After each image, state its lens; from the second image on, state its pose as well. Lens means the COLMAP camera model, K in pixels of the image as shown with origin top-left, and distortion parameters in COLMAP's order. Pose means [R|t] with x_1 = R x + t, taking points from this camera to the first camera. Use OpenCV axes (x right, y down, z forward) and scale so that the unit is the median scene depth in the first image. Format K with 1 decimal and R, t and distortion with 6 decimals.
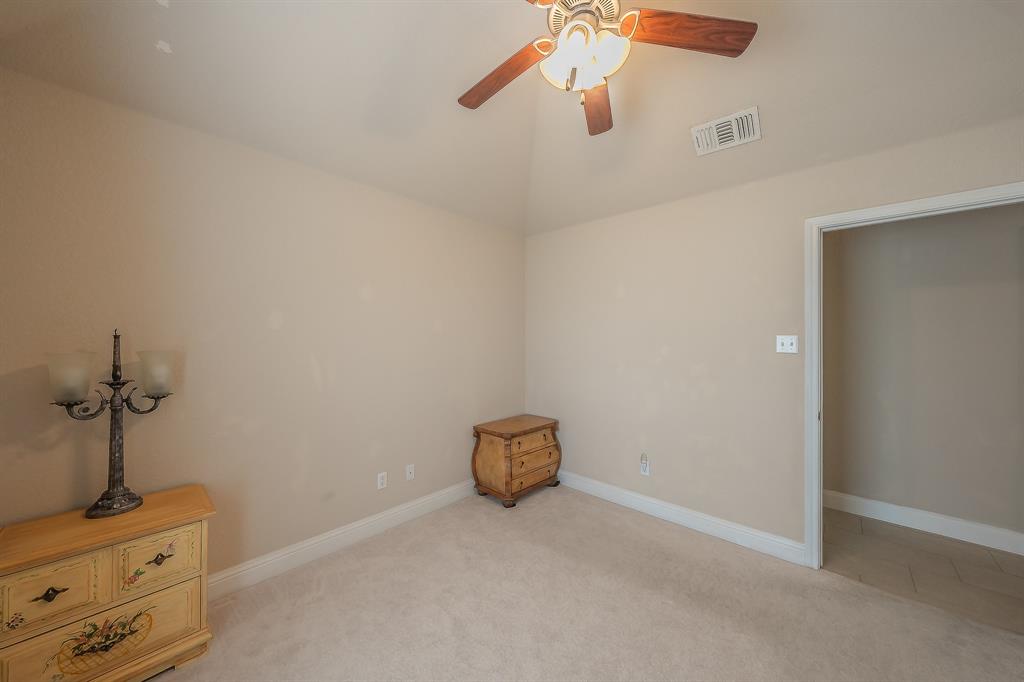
lens RADIAL K [[364.8, 0, 493.4], [0, 364.8, 337.7], [0, 0, 1]] dist [0.000291, 0.000060]
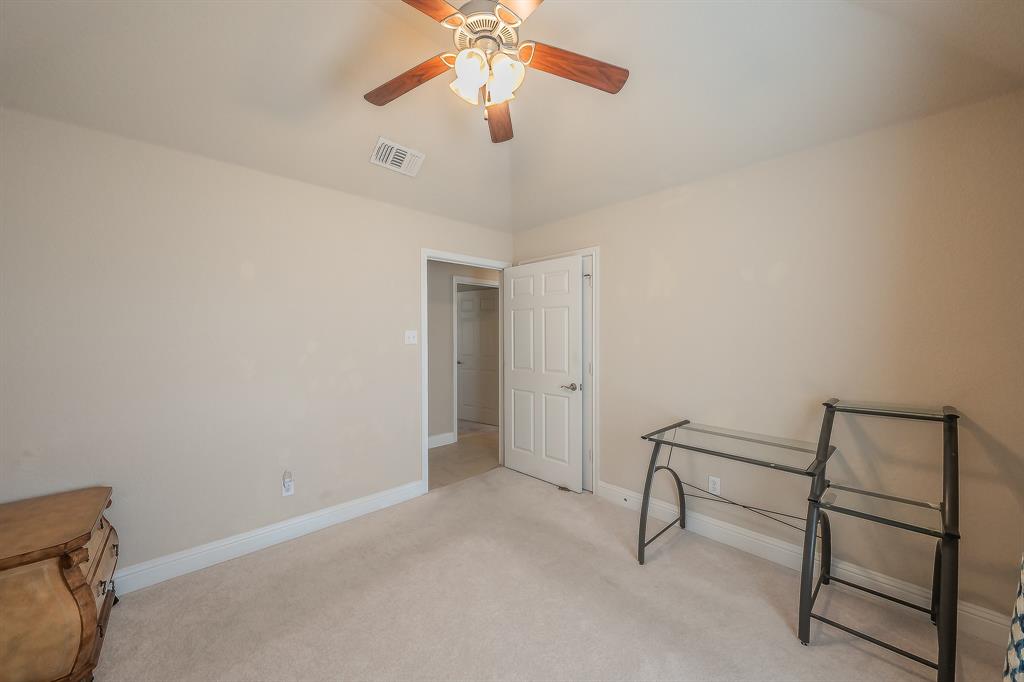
lens RADIAL K [[381.9, 0, 536.4], [0, 381.9, 337.9], [0, 0, 1]] dist [-0.000070, 0.000019]
pose [[-0.011843, -0.012304, 0.999854, -0.605868], [-0.000921, 0.999924, 0.012293, 0.002515], [-0.999929, -0.000775, -0.011854, 0.566064]]
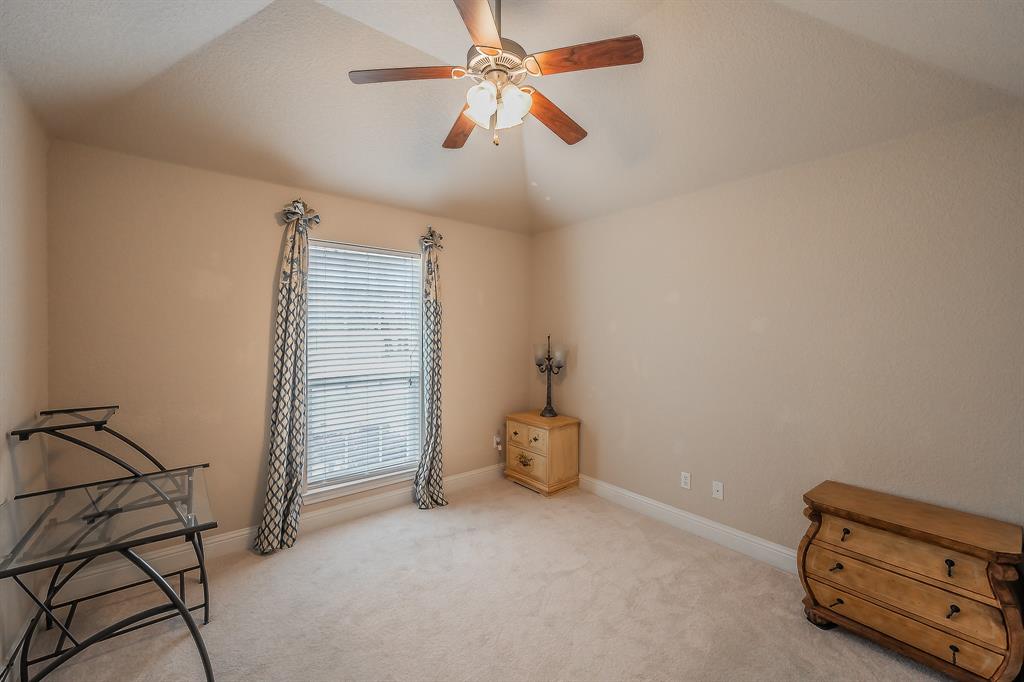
lens RADIAL K [[395.2, 0, 513.3], [0, 395.2, 338.0], [0, 0, 1]] dist [0.001127, 0.000002]
pose [[-0.106996, 0.011725, -0.994190, 1.052566], [-0.000879, 0.999929, 0.011887, -0.021571], [0.994259, 0.002146, -0.106978, 0.807268]]
